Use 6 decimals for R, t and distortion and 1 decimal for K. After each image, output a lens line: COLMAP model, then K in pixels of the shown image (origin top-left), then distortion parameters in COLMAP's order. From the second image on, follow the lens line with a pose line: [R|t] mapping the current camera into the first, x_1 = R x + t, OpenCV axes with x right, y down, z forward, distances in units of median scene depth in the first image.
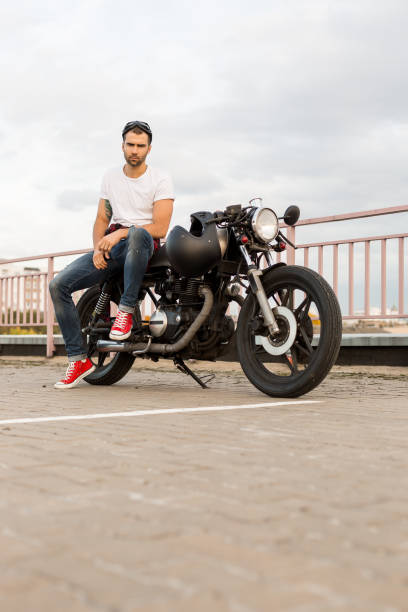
lens RADIAL K [[933.0, 0, 204.0], [0, 933.0, 306.0], [0, 0, 1]] dist [0.010366, 0.049212]
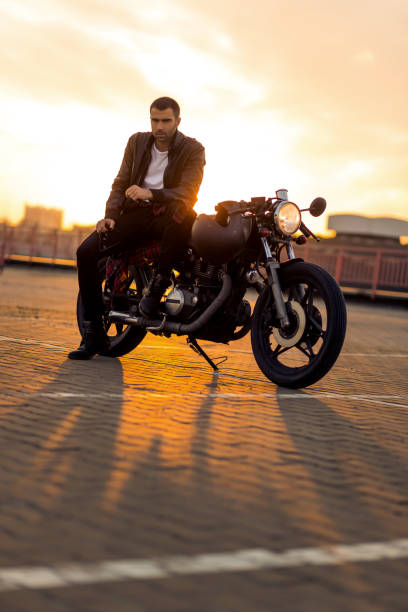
lens RADIAL K [[1812.5, 0, 204.0], [0, 1812.5, 306.0], [0, 0, 1]] dist [0.112948, 0.549264]
pose [[0.995589, 0.090706, -0.023965, 0.029839], [-0.088959, 0.993847, 0.065991, -0.112077], [0.029803, -0.063568, 0.997532, -0.966270]]
